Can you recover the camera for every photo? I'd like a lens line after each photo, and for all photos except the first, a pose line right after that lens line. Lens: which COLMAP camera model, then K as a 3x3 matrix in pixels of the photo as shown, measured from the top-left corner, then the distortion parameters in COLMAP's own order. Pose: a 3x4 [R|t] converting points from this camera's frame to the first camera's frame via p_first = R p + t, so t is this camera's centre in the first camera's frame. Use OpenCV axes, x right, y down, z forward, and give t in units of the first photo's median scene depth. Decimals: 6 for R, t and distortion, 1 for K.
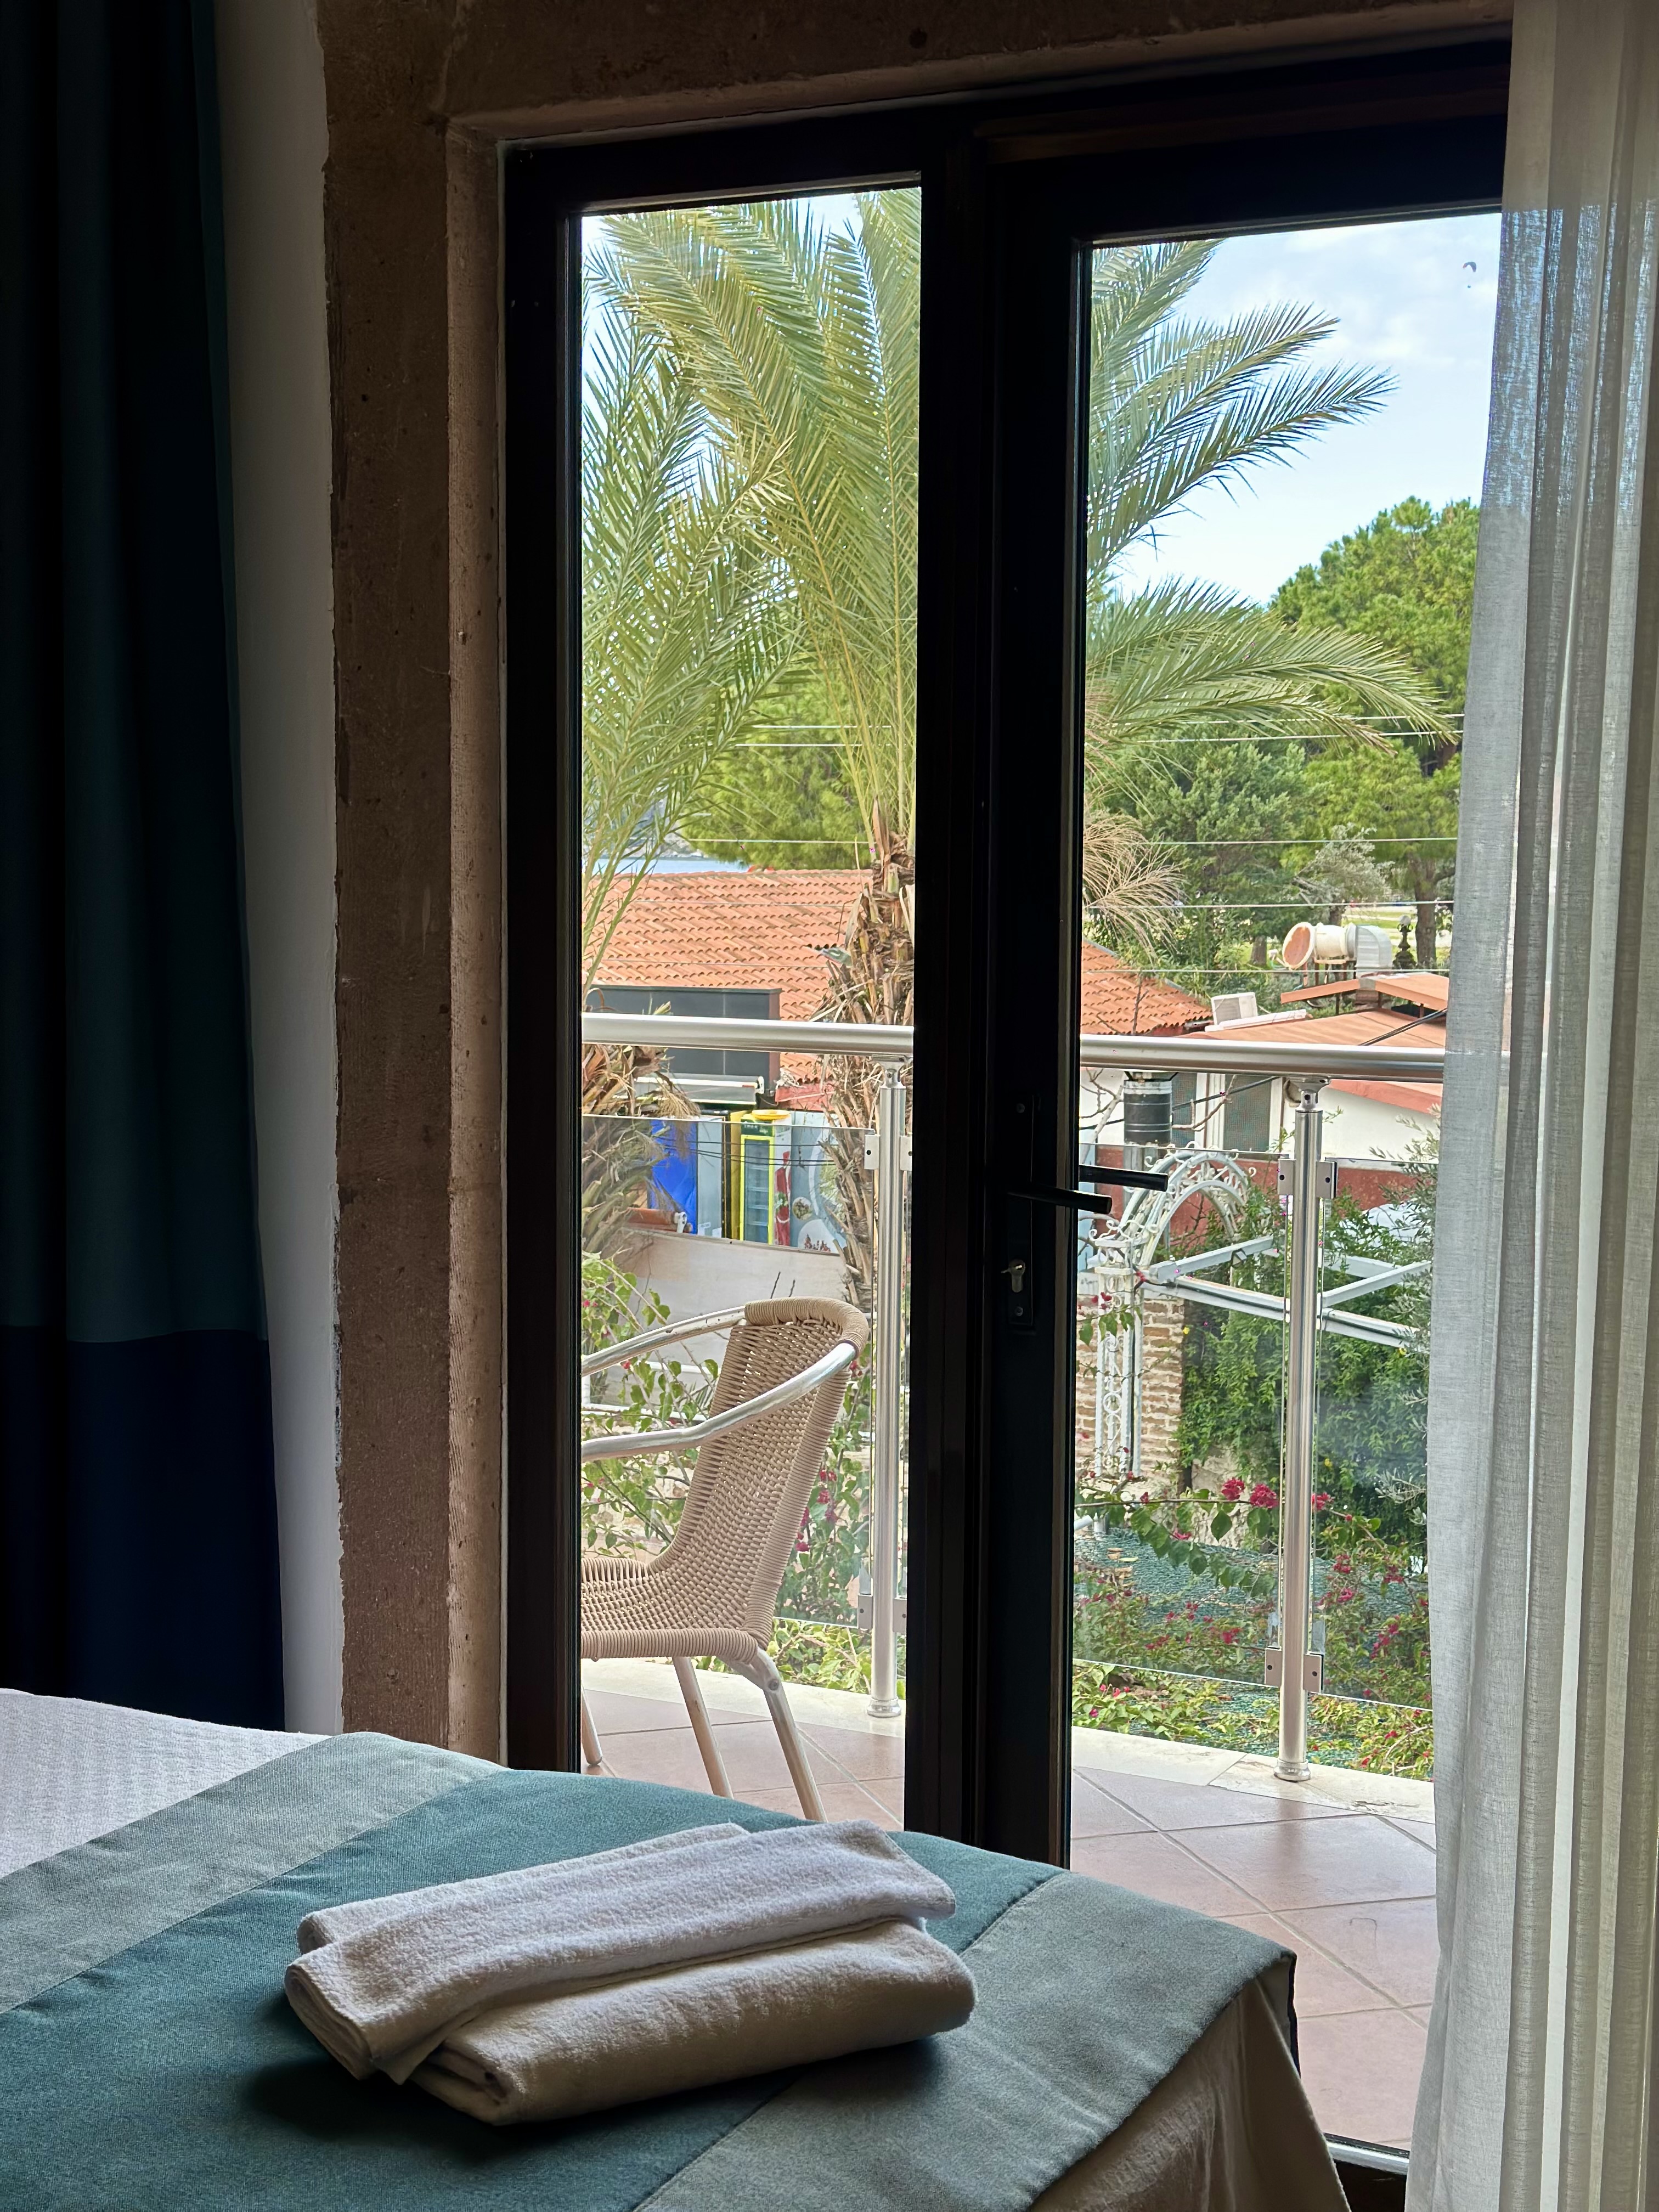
lens RADIAL K [[3054.3, 0, 831.1], [0, 3054.3, 1120.6], [0, 0, 1]] dist [0.222735, -0.549464]
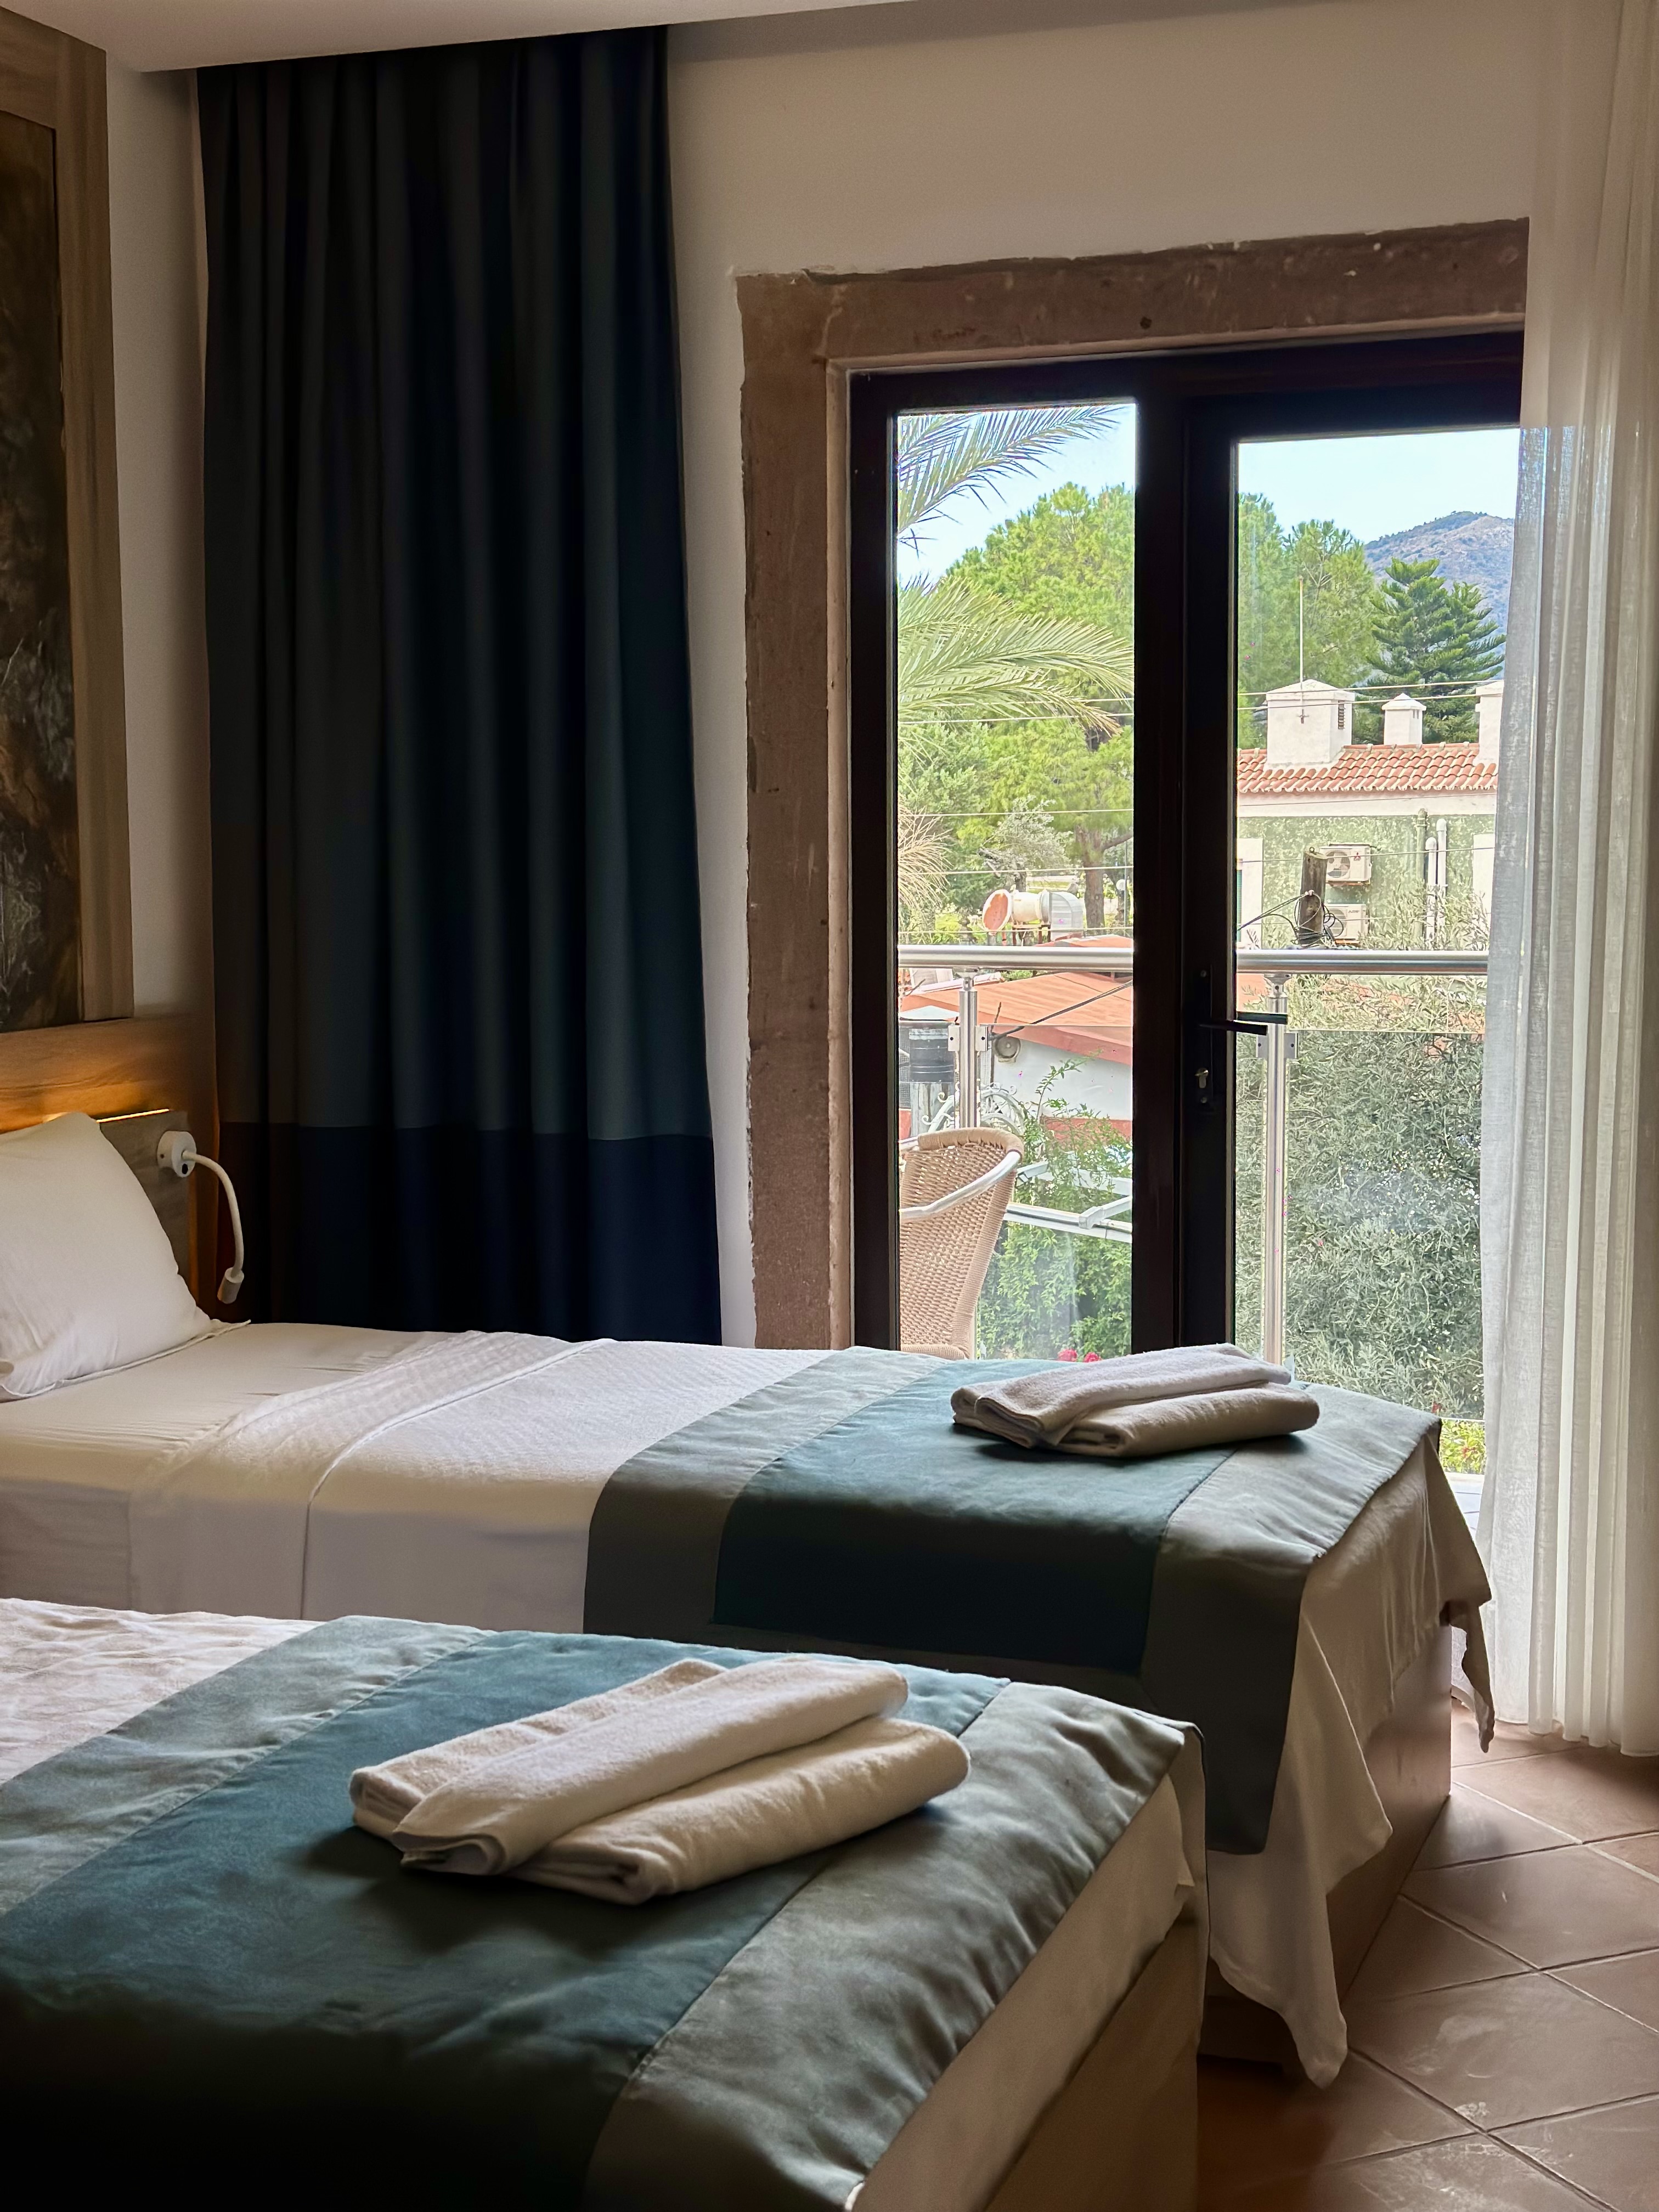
lens RADIAL K [[3054.3, 0, 831.1], [0, 3054.3, 1120.6], [0, 0, 1]] dist [0.222735, -0.549464]
pose [[0.993345, -0.027322, 0.111888, -0.055529], [0.026469, 0.999608, 0.009108, 0.009360], [-0.112093, -0.006086, 0.993679, -0.102755]]
